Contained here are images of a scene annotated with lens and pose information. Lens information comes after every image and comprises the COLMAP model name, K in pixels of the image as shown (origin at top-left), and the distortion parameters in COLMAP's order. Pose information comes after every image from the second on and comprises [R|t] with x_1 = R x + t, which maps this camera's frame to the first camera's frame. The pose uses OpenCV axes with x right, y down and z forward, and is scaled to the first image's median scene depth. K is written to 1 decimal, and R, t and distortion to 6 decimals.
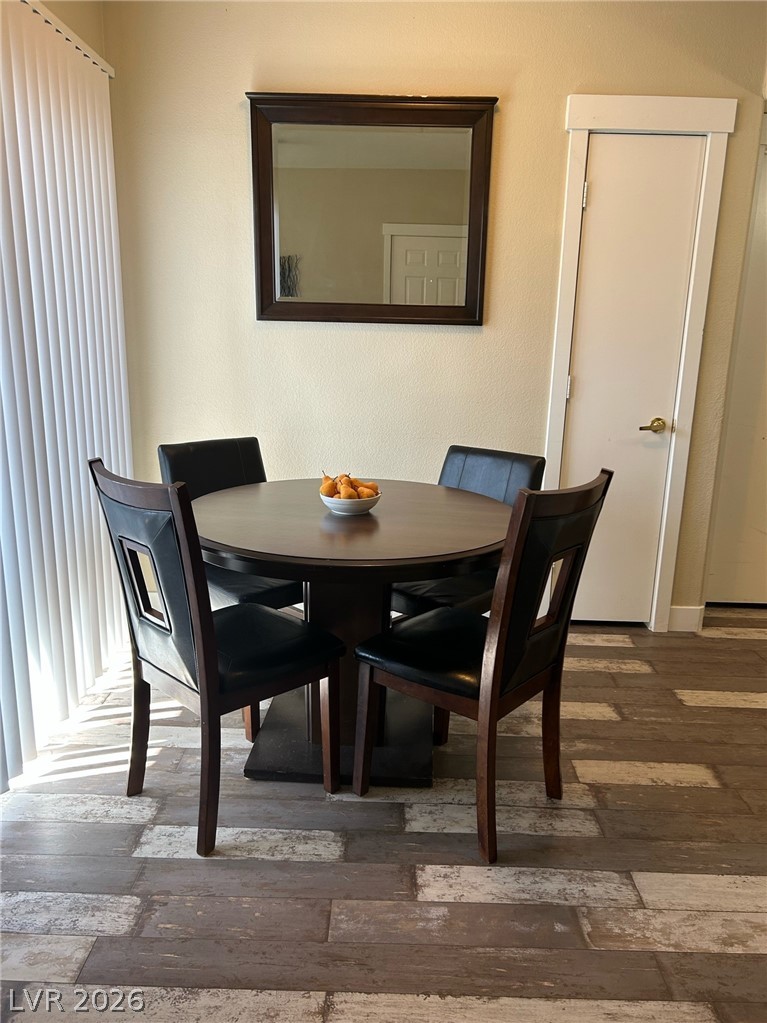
lens RADIAL K [[769.7, 0, 377.5], [0, 769.7, 511.8], [0, 0, 1]] dist [0.050033, -0.055074]
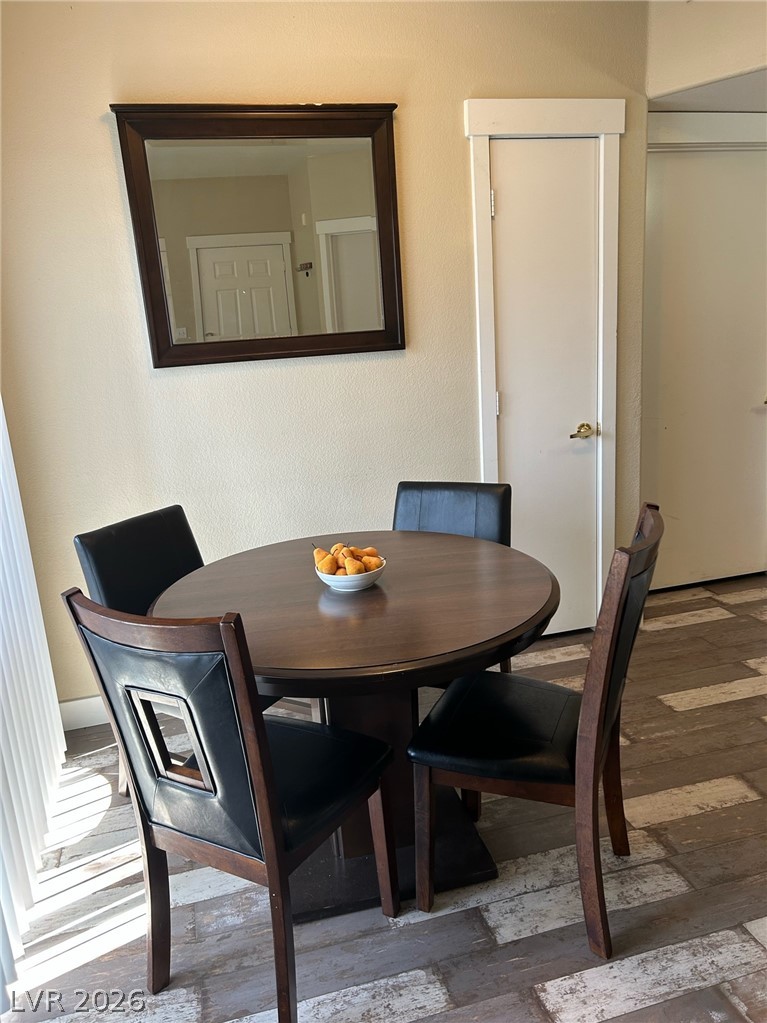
lens RADIAL K [[769.7, 0, 376.6], [0, 769.7, 513.0], [0, 0, 1]] dist [0.050033, -0.055074]
pose [[0.958290, -0.151631, 0.242257, -0.171802], [0.151867, 0.988240, 0.017814, -0.076752], [-0.242110, 0.019720, 0.970048, 0.126772]]
